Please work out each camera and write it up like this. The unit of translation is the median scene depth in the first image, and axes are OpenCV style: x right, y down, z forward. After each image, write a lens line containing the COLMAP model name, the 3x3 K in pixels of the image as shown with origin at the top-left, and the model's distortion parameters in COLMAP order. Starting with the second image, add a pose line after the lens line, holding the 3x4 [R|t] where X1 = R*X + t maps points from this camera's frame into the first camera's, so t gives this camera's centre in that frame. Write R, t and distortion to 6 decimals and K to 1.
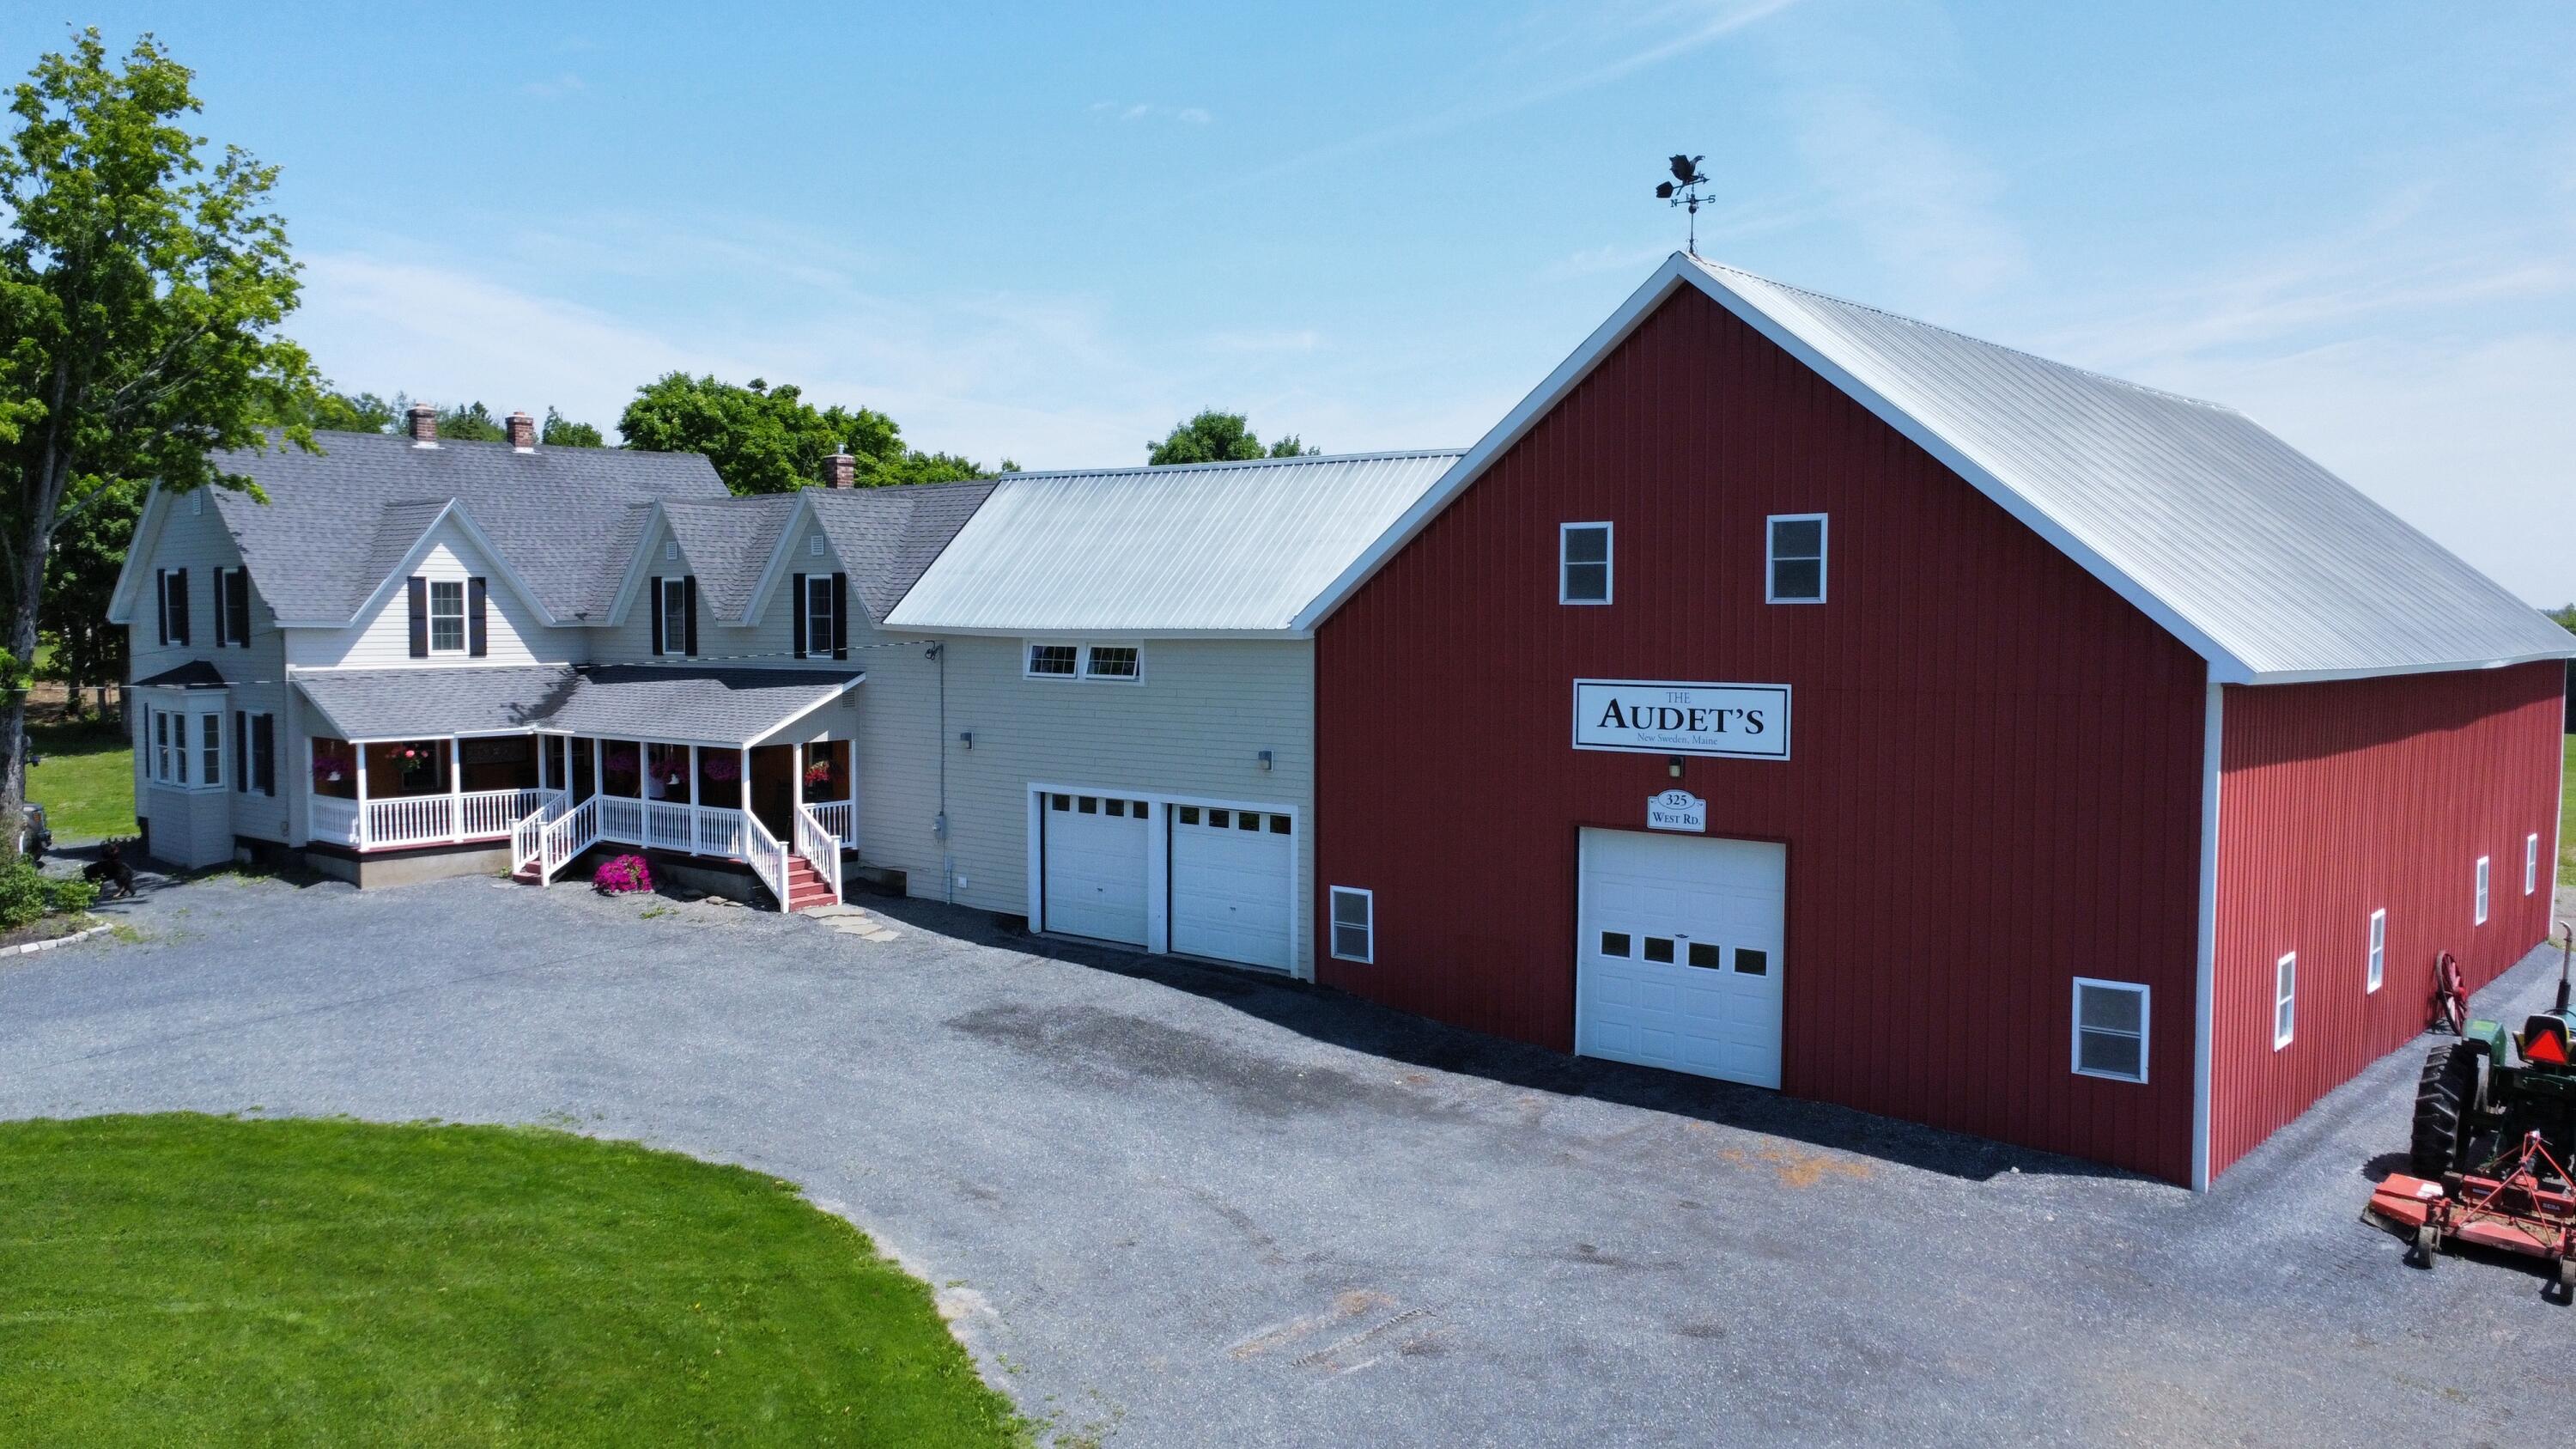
lens RADIAL K [[1913.3, 0, 1278.8], [0, 1913.3, 727.9], [0, 0, 1]] dist [0.011131, 0.002914]
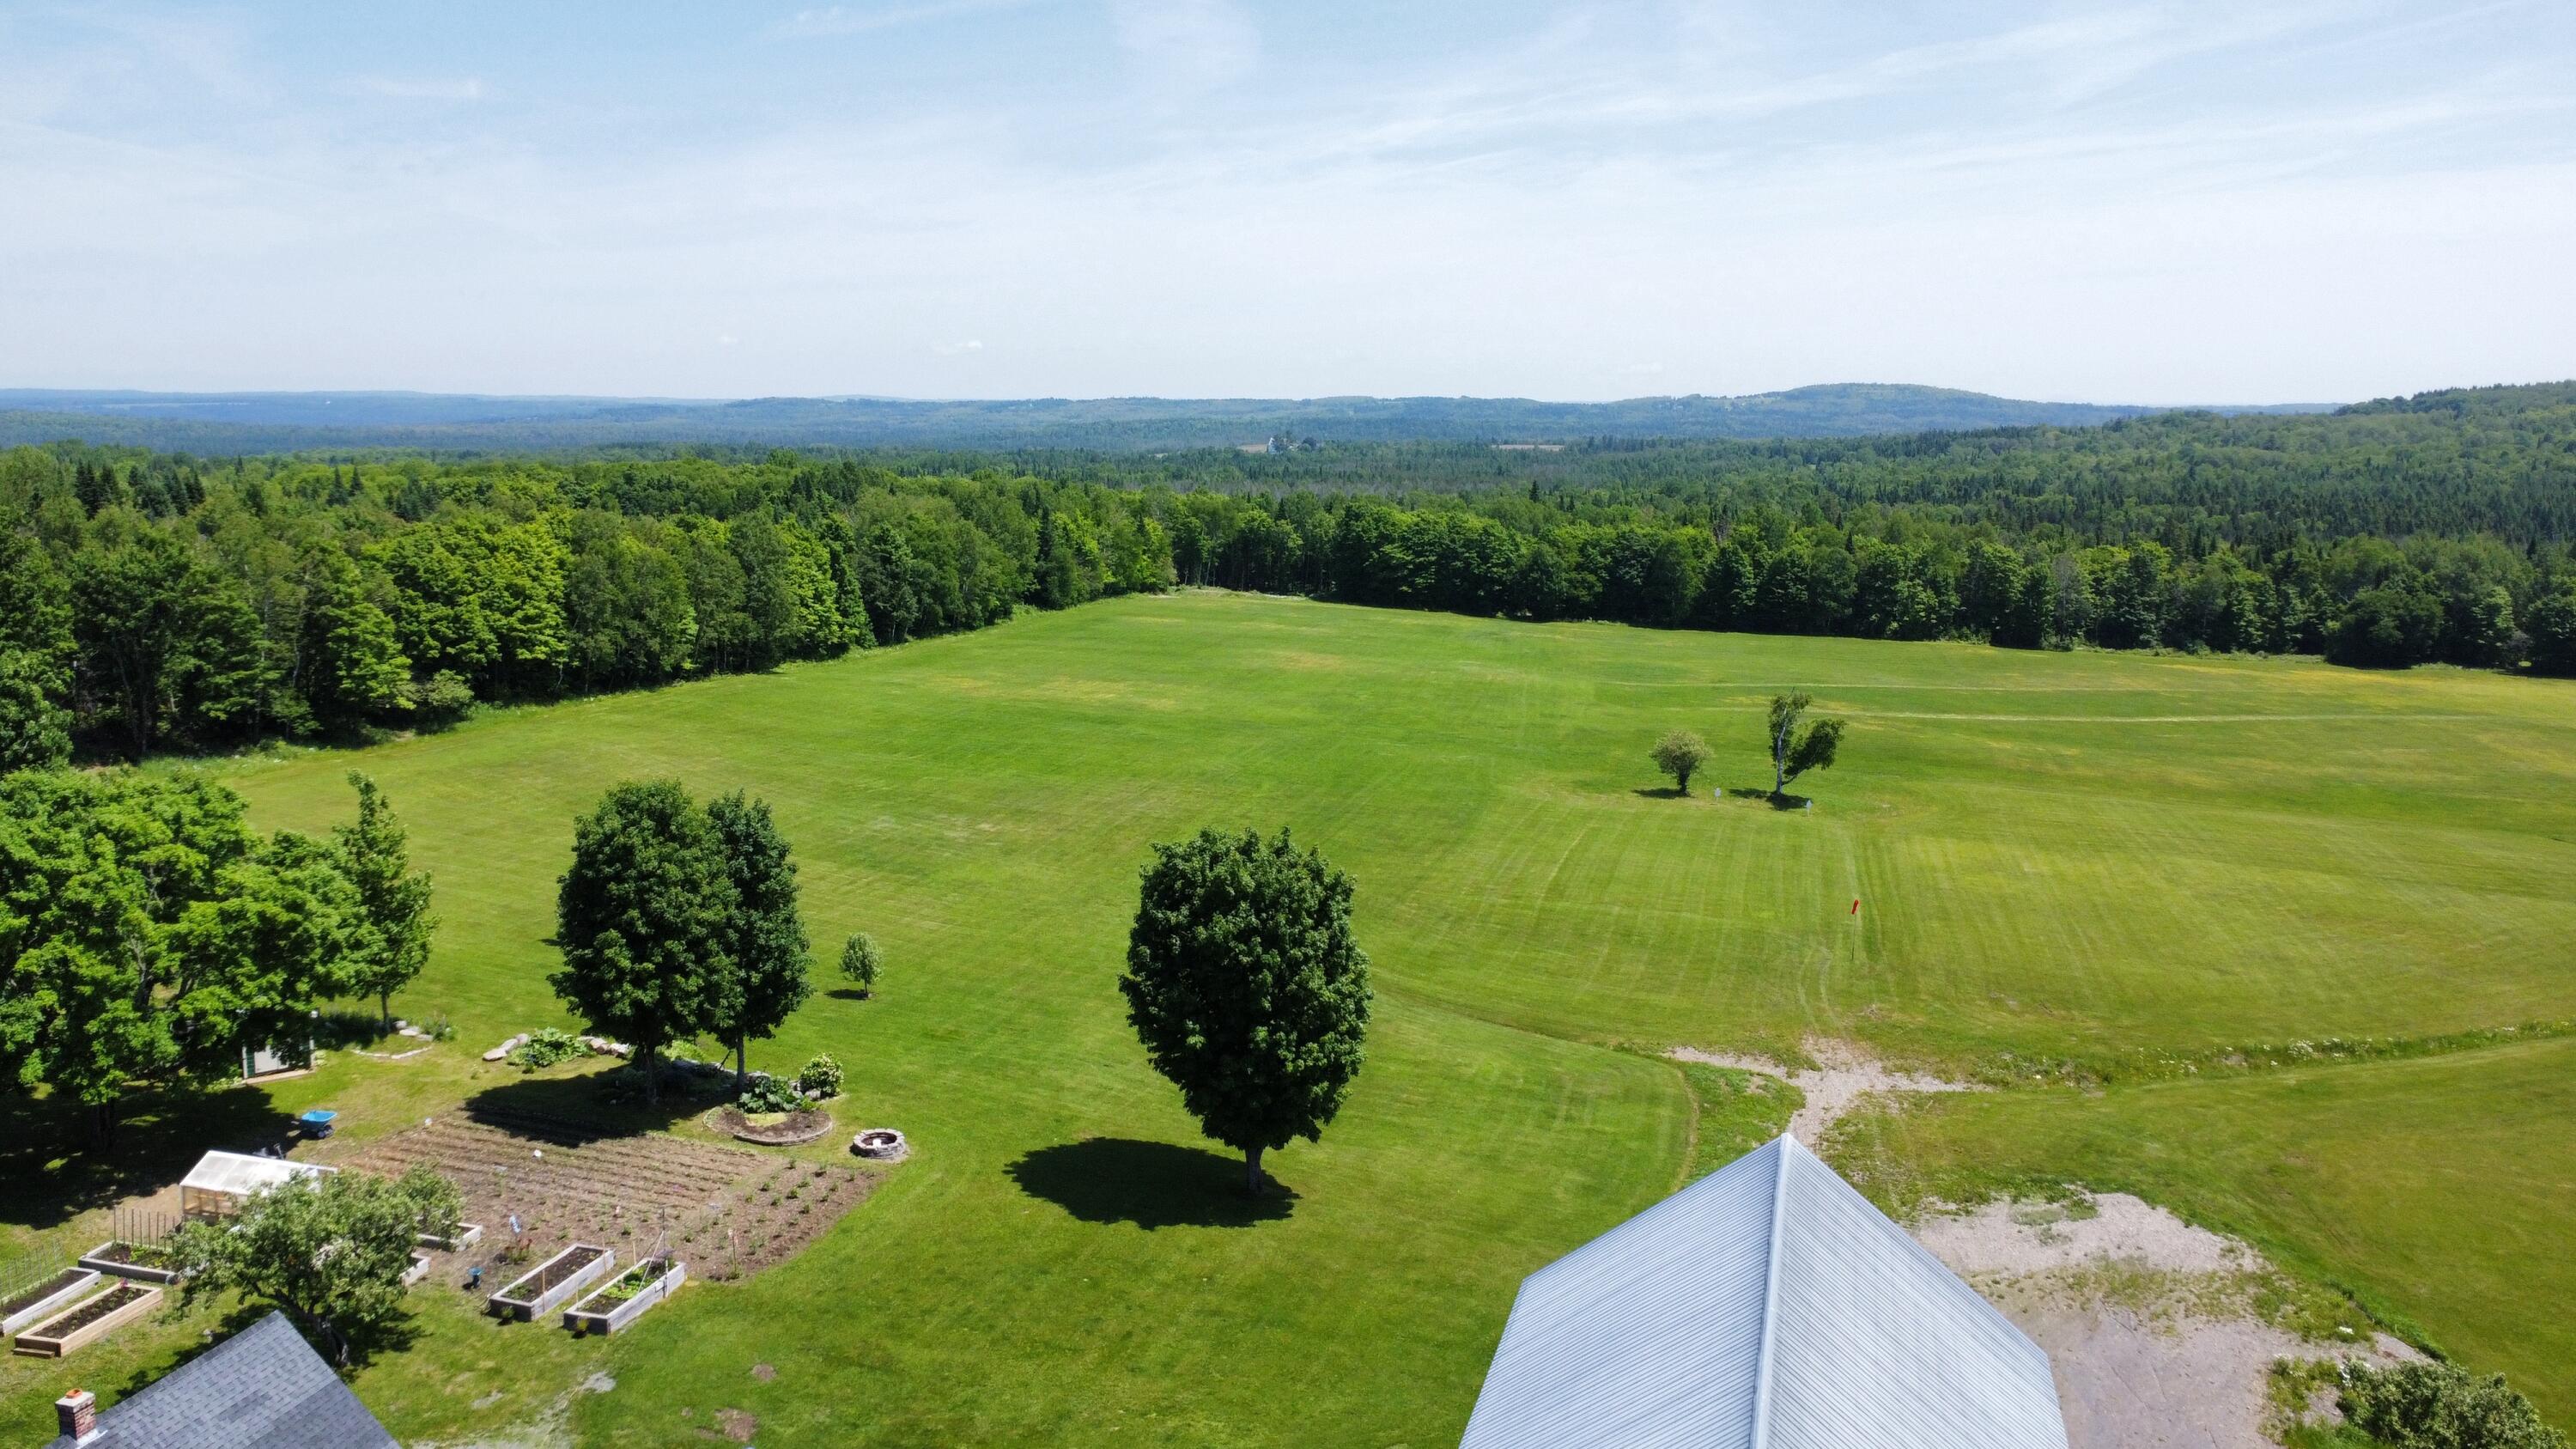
lens RADIAL K [[1913.3, 0, 1279.4], [0, 1913.3, 727.1], [0, 0, 1]] dist [0.011131, 0.002914]
pose [[0.909418, -0.068171, 0.410258, -0.321215], [0.021888, 0.992952, 0.116477, -0.692424], [-0.415307, -0.096946, 0.904501, 0.098232]]
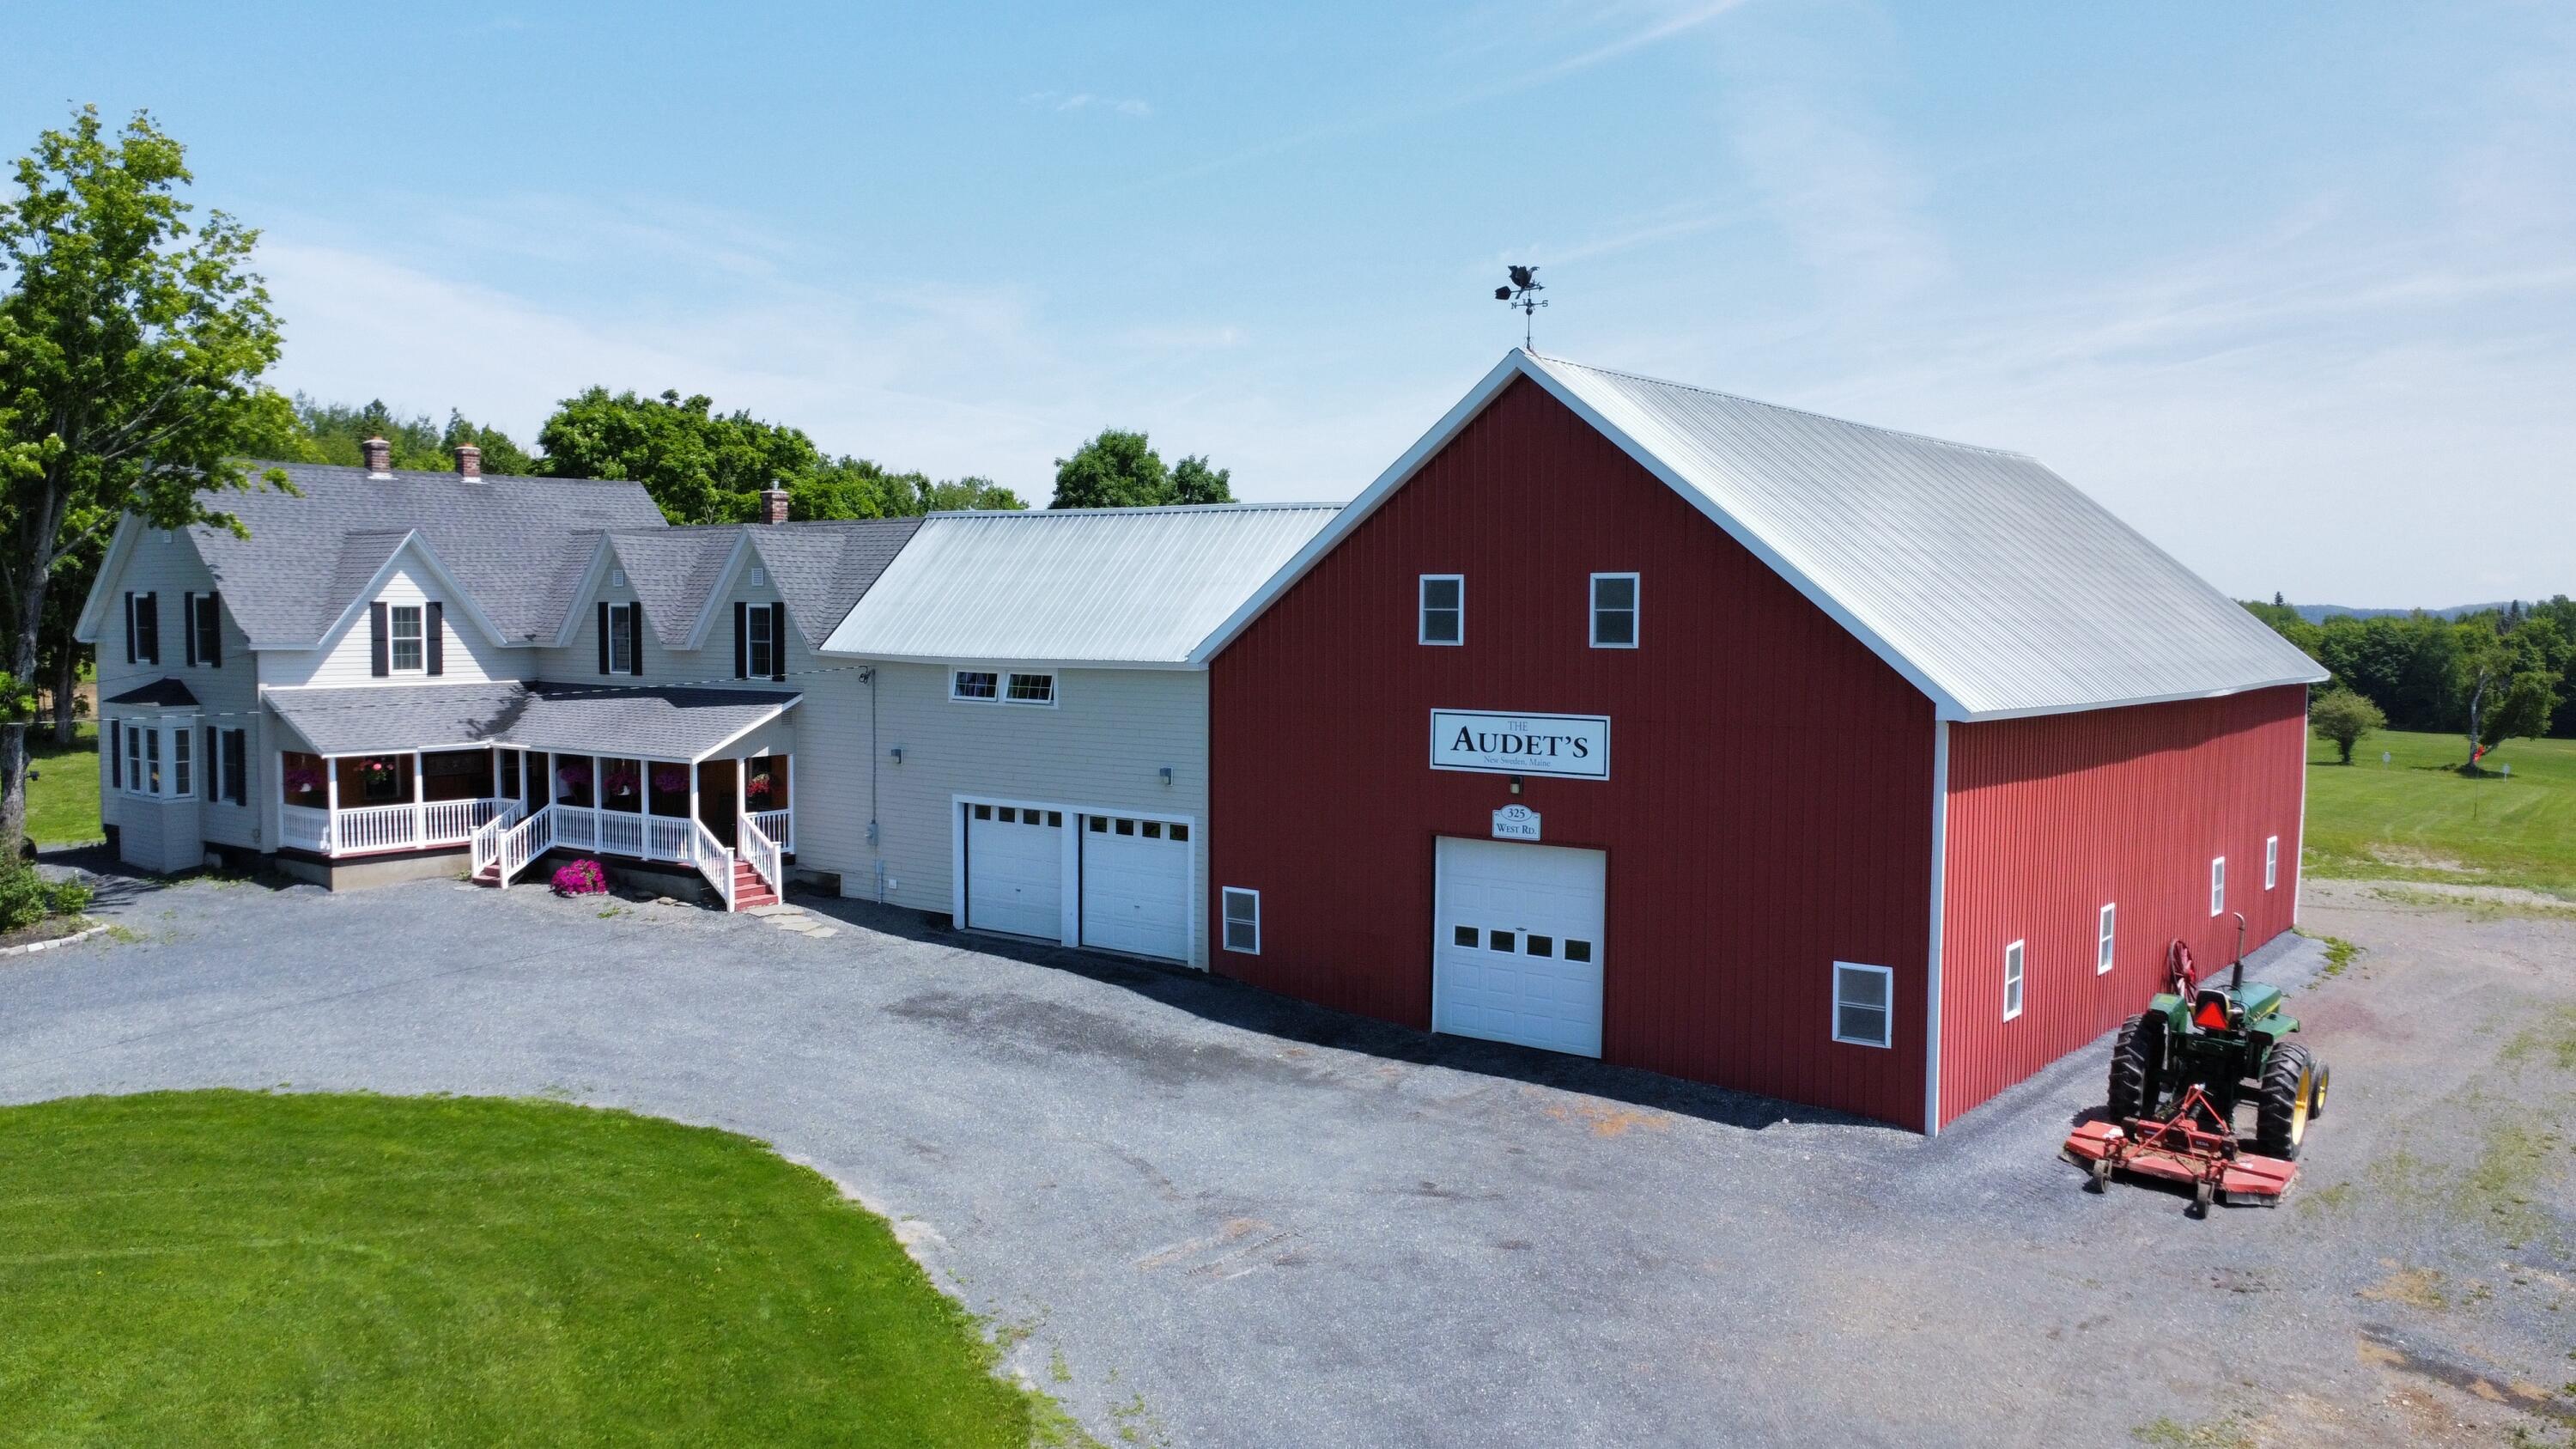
lens RADIAL K [[1913.3, 0, 1278.7], [0, 1913.3, 729.2], [0, 0, 1]] dist [0.011131, 0.002914]
pose [[0.998730, 0.000579, 0.050375, 0.002272], [-0.000742, 0.999995, 0.003216, -0.012584], [-0.050373, -0.003250, 0.998725, -0.118095]]
